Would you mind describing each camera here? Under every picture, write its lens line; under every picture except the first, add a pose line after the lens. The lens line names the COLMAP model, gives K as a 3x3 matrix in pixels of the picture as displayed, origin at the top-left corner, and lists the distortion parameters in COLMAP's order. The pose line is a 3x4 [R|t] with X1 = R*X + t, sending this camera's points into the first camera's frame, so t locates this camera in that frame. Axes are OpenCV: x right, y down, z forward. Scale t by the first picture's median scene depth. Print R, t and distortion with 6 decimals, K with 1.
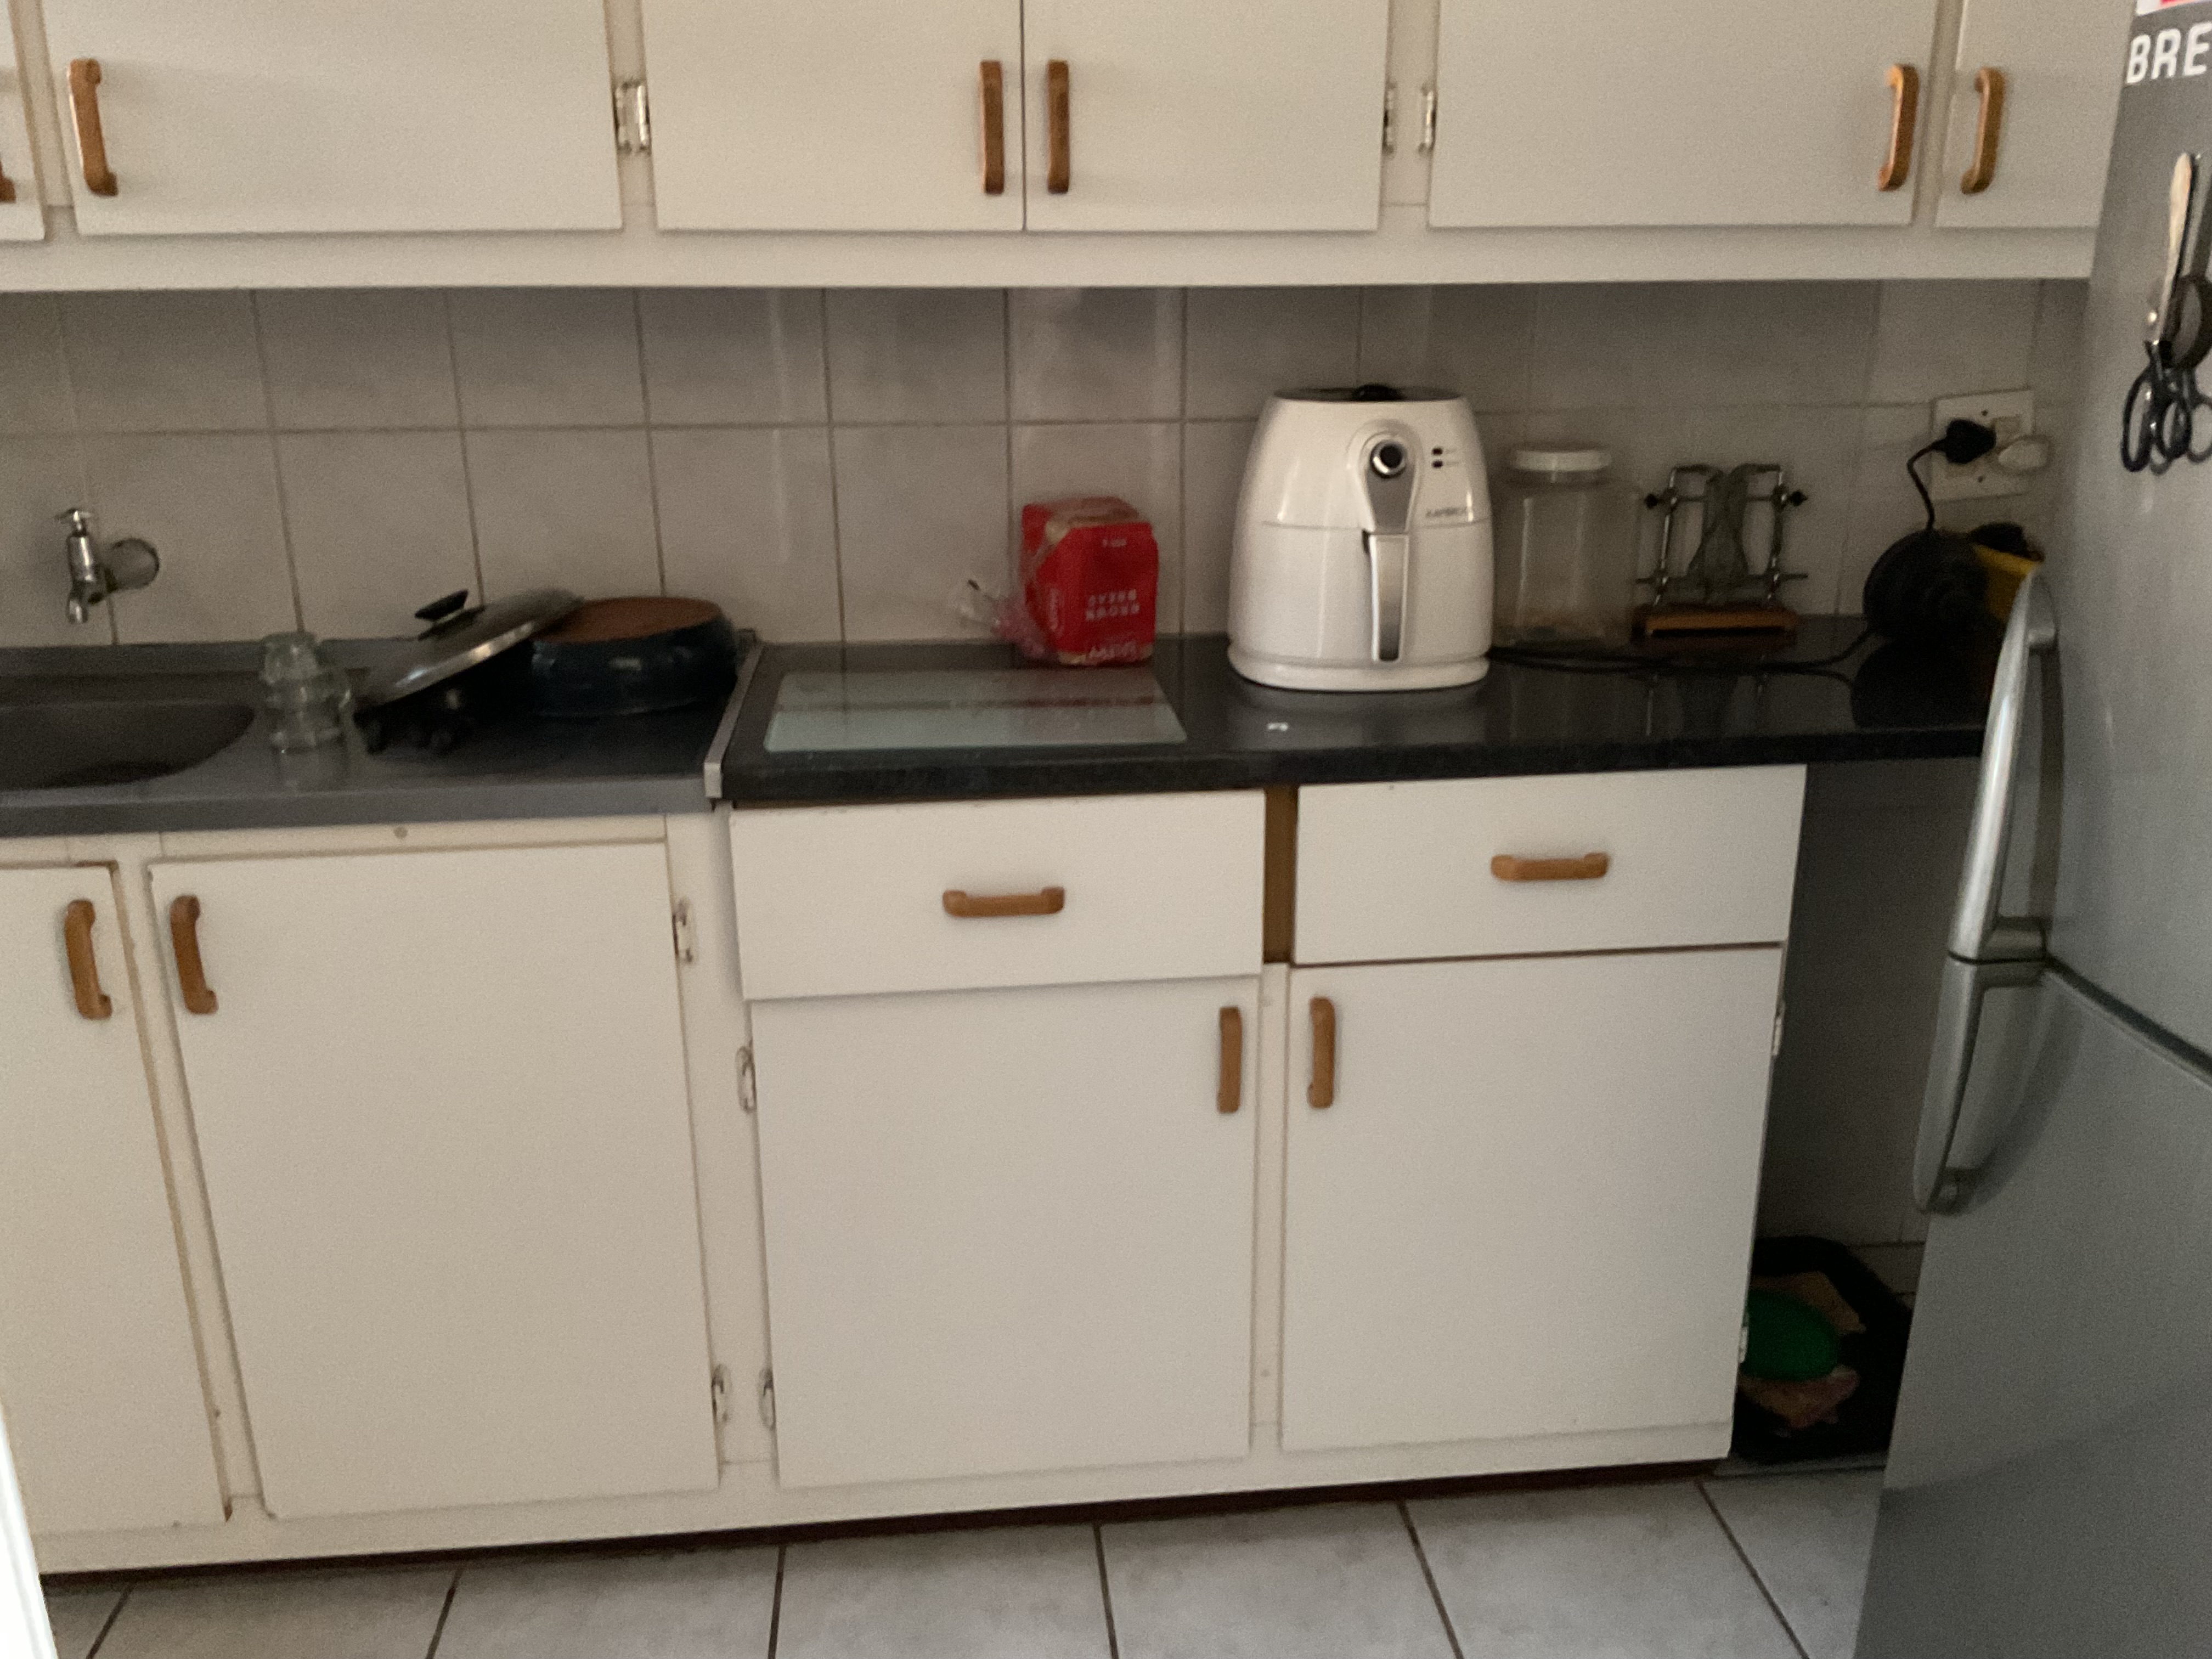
lens RADIAL K [[1821.5, 0, 1119.7], [0, 1821.5, 825.0], [0, 0, 1]] dist [0.083381, -0.155650]
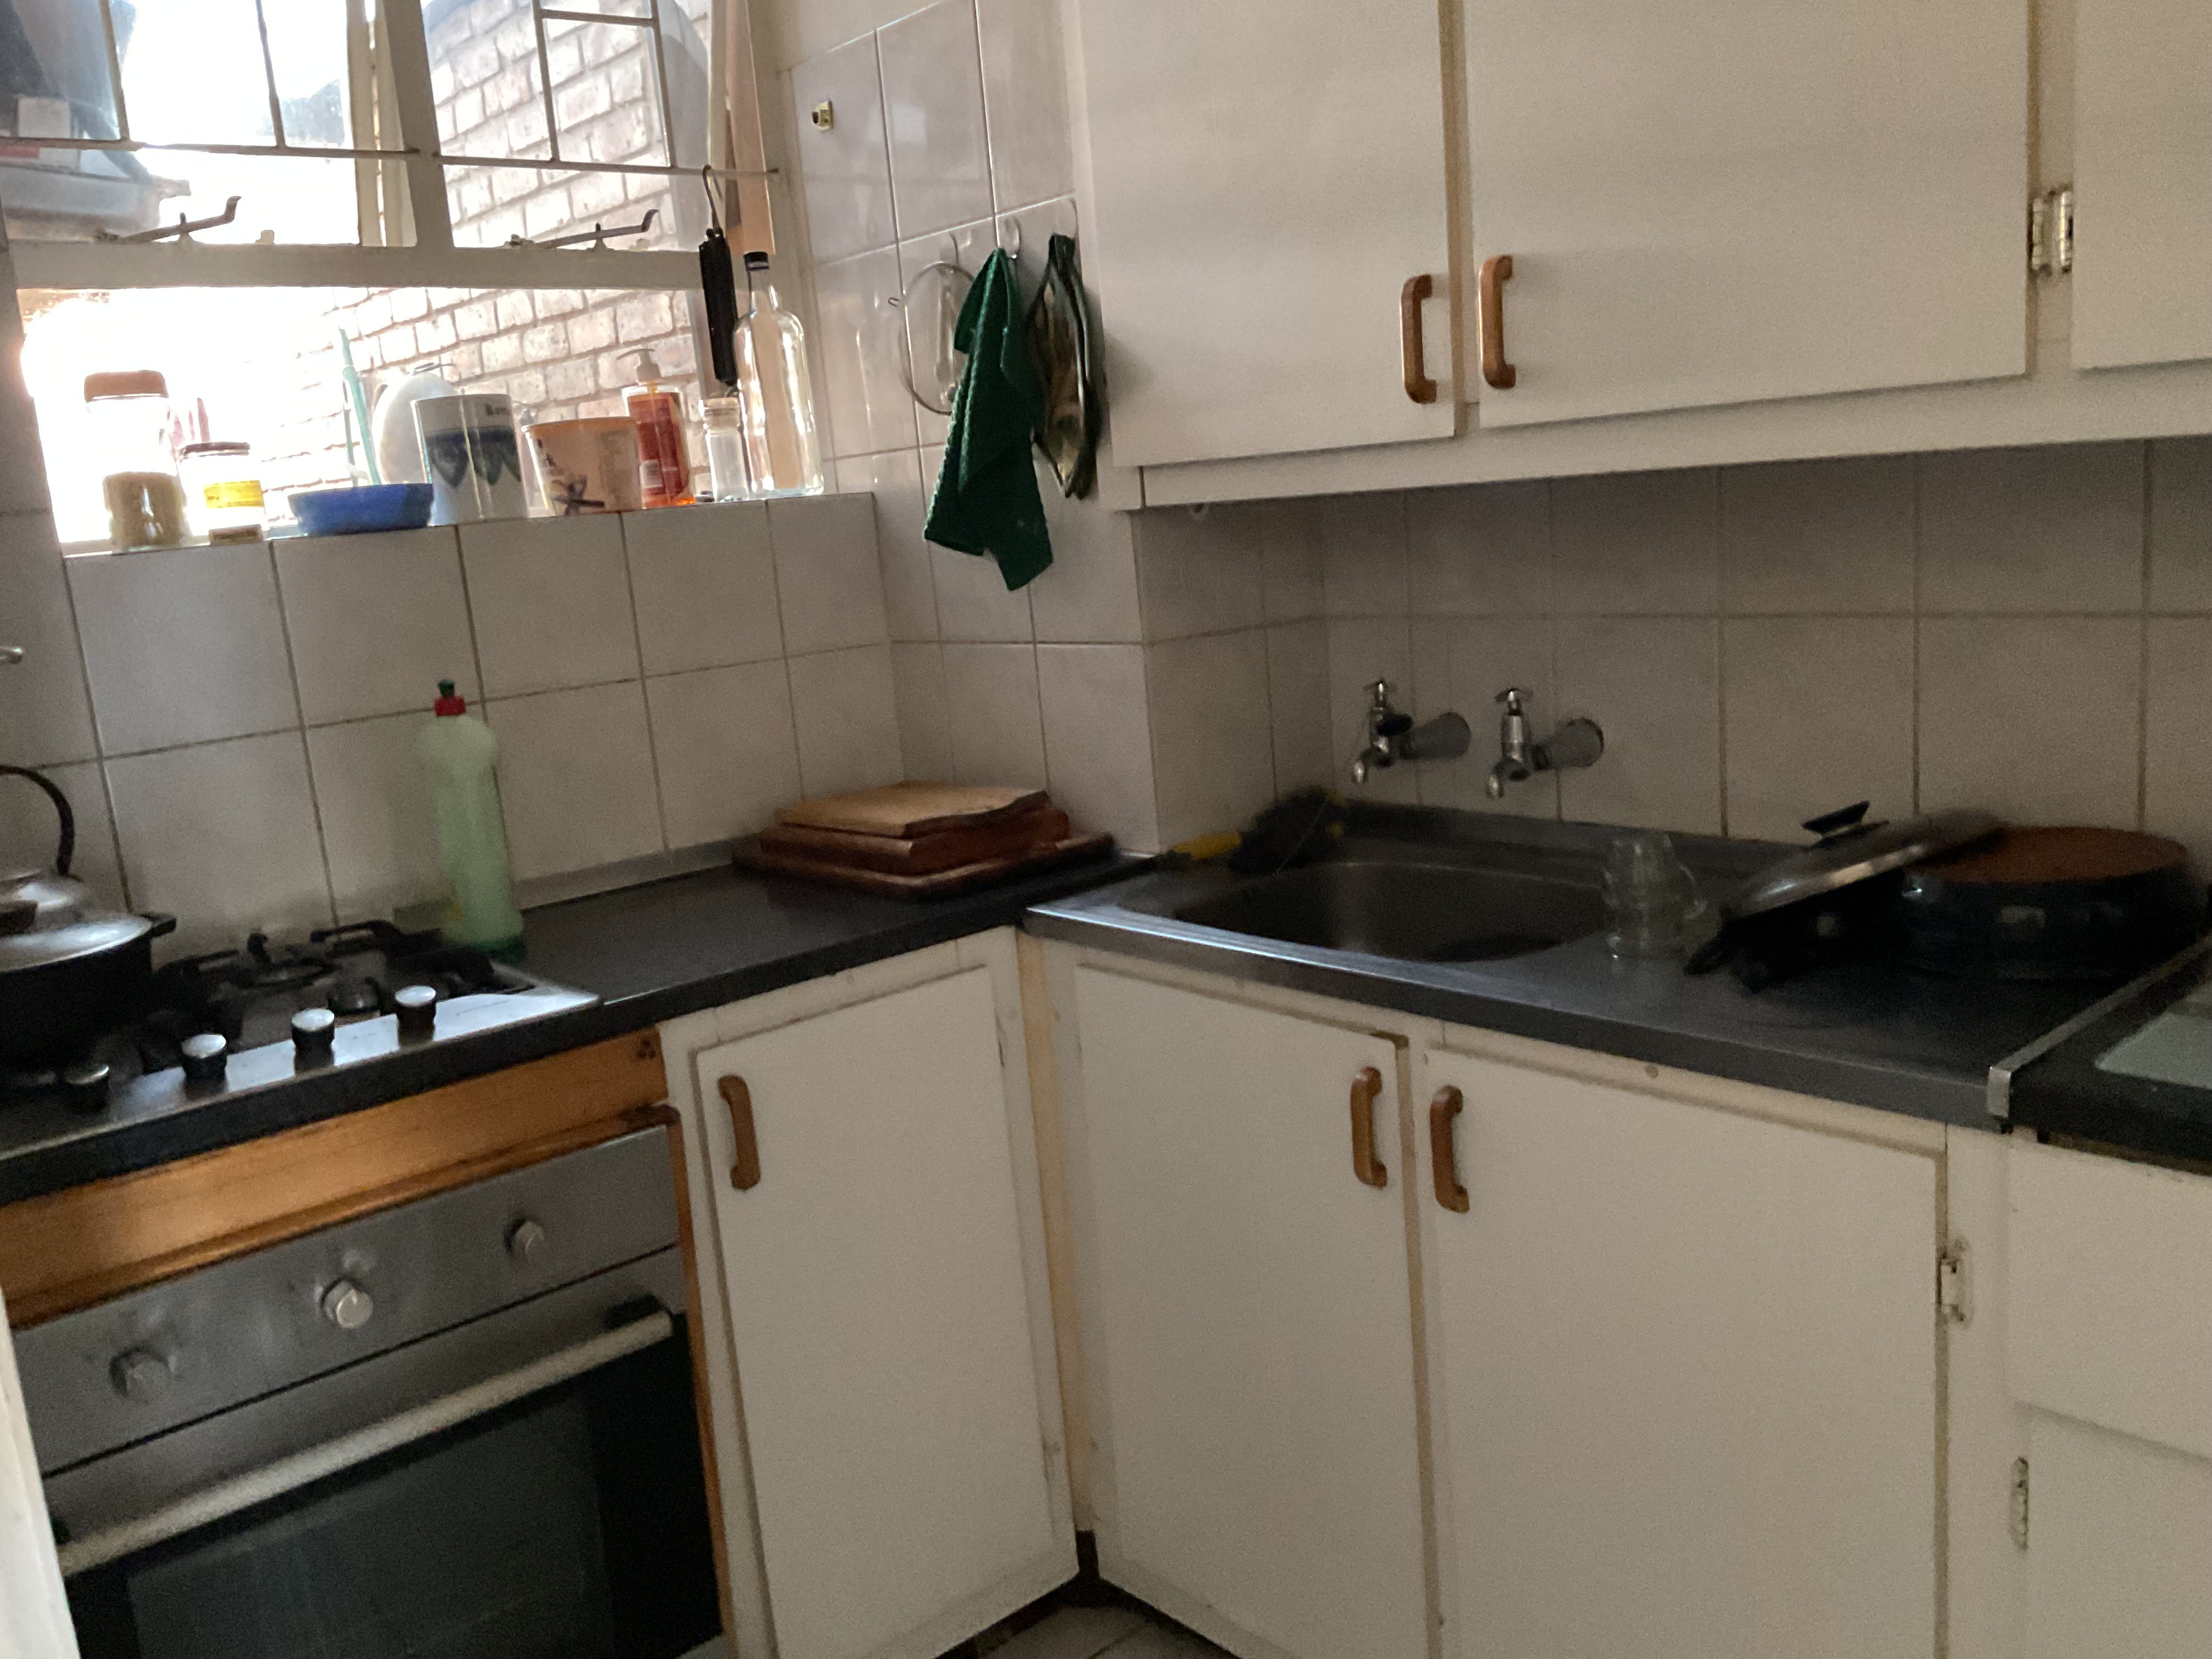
lens RADIAL K [[1821.5, 0, 1100.6], [0, 1821.5, 818.0], [0, 0, 1]] dist [0.083381, -0.155650]
pose [[0.582805, 0.103639, -0.805976, 0.141100], [-0.174543, 0.984649, 0.000401, -0.064262], [0.793645, 0.140444, 0.591948, 0.231734]]
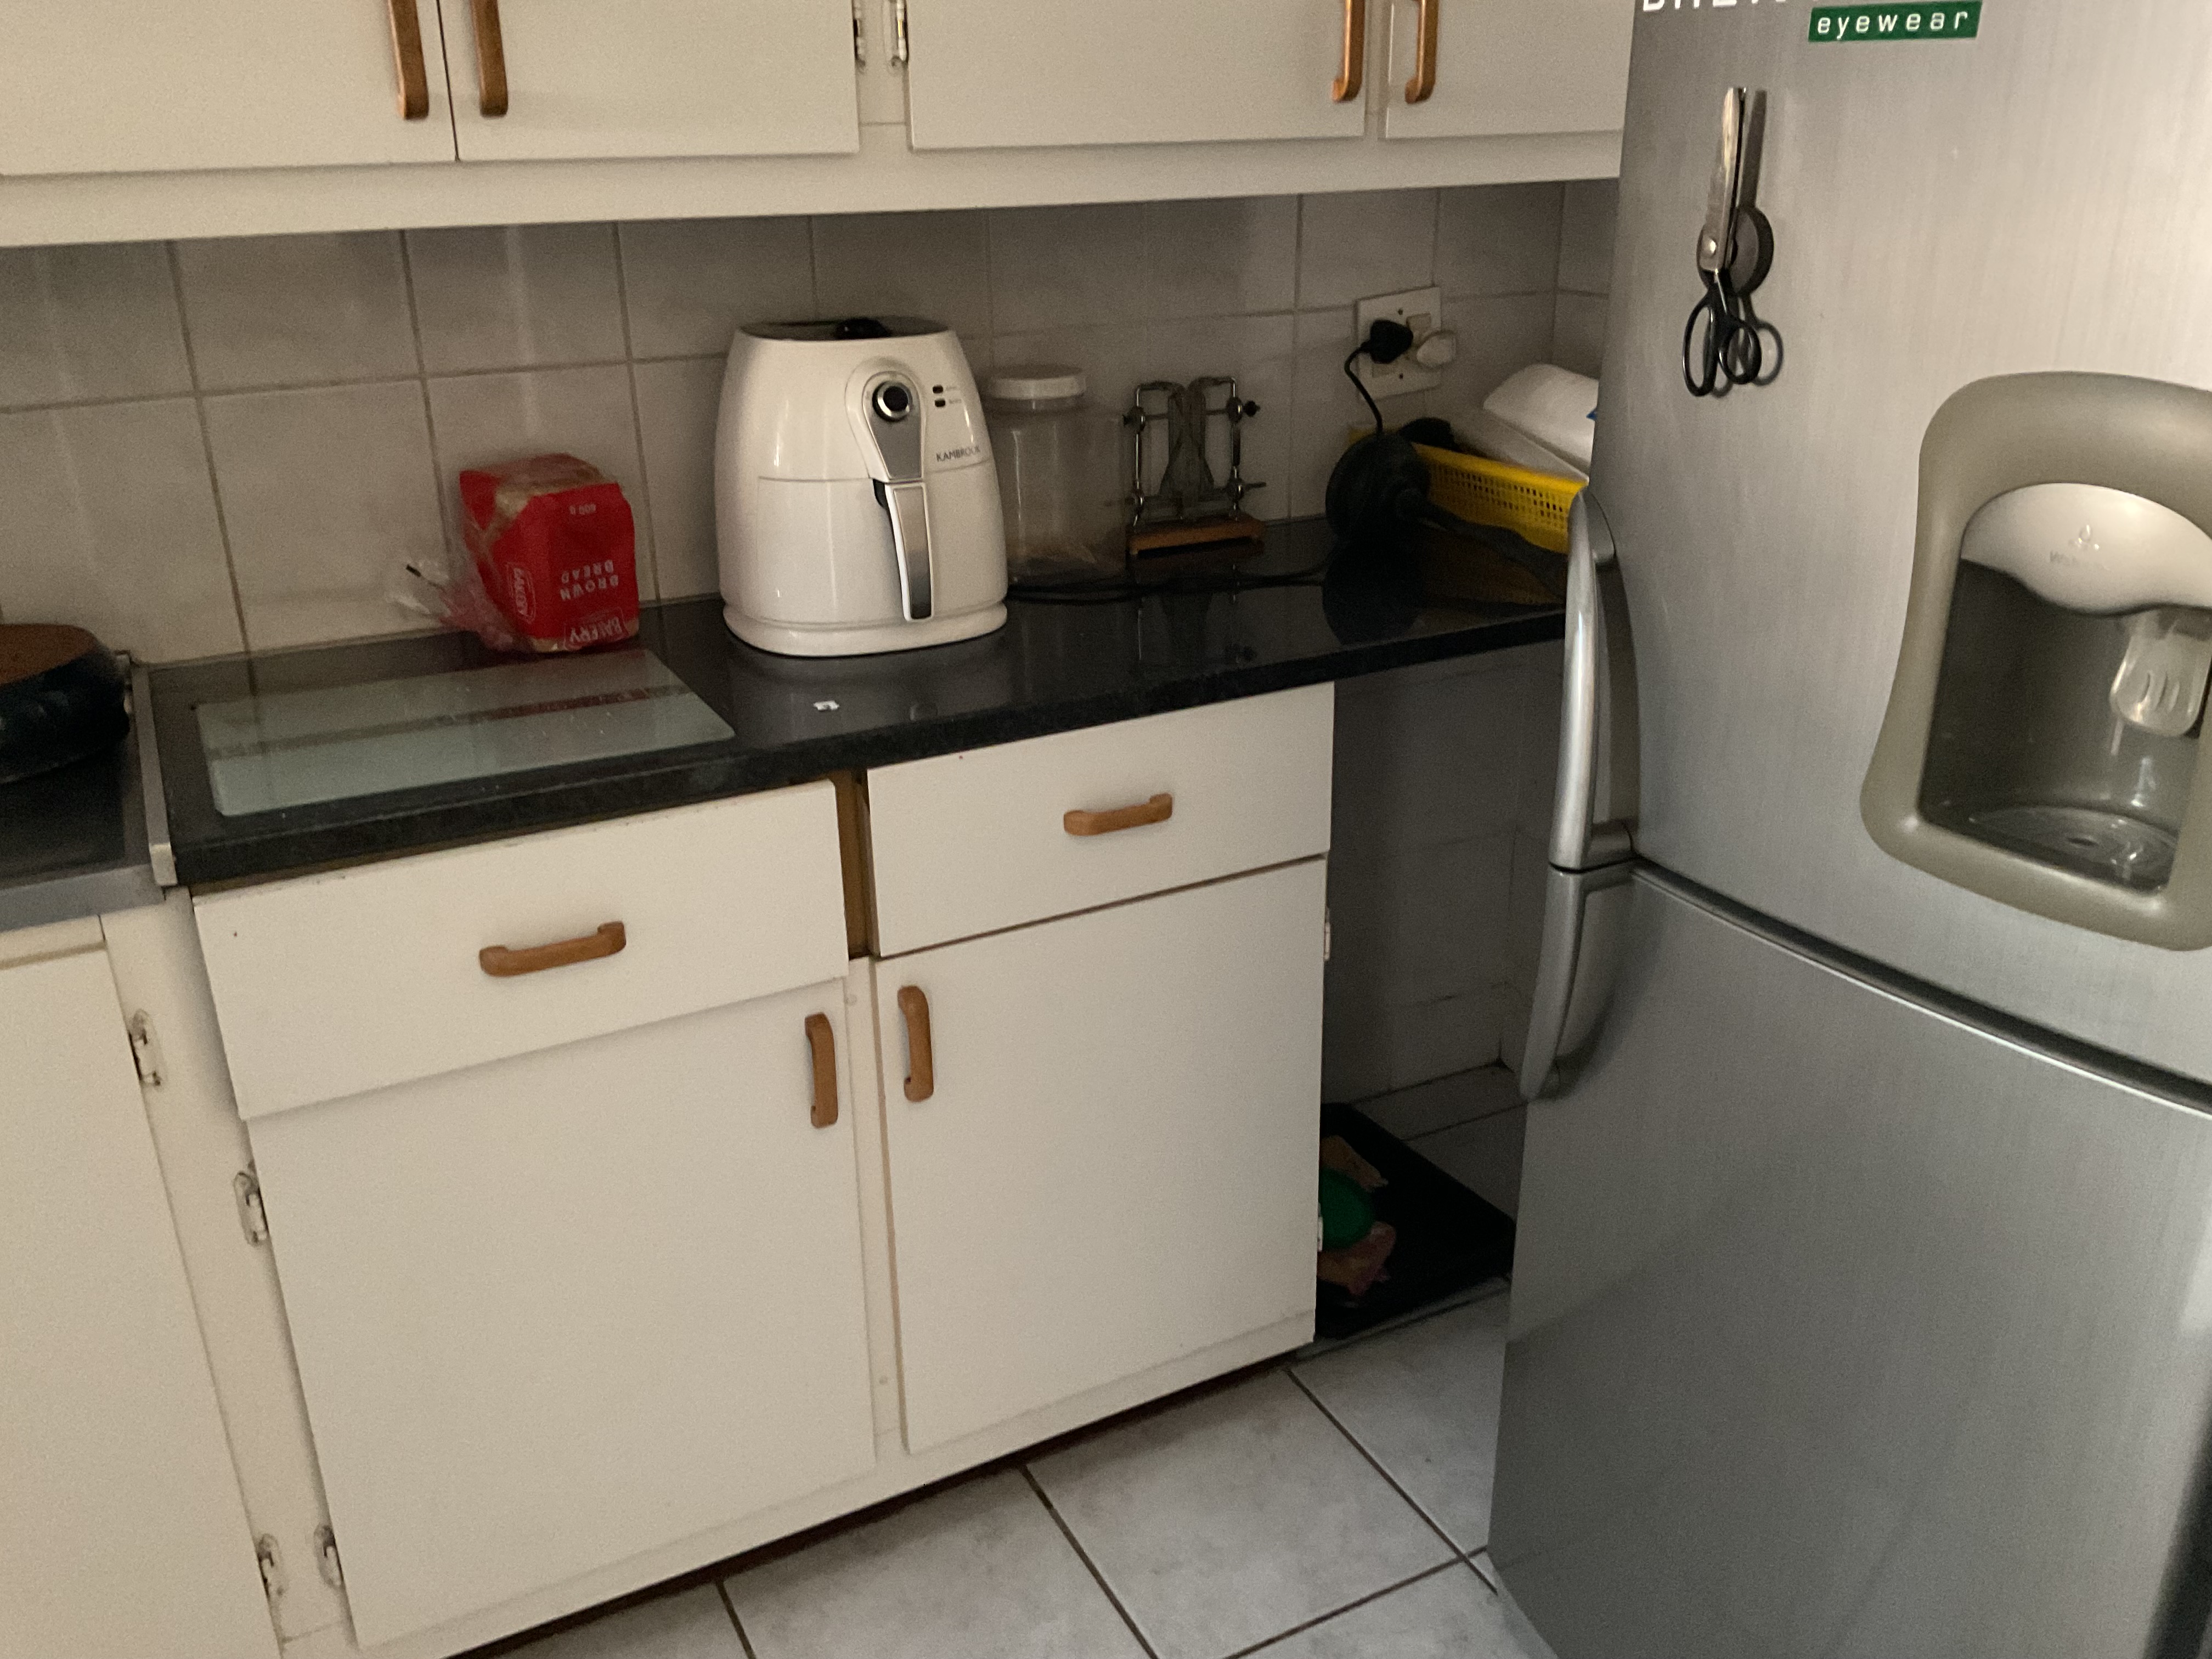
lens RADIAL K [[1821.5, 0, 1112.9], [0, 1821.5, 816.2], [0, 0, 1]] dist [0.083381, -0.155650]
pose [[0.927162, -0.142977, 0.346305, -0.103254], [0.122253, 0.989181, 0.081088, -0.054545], [-0.354152, -0.032844, 0.934611, 0.087068]]
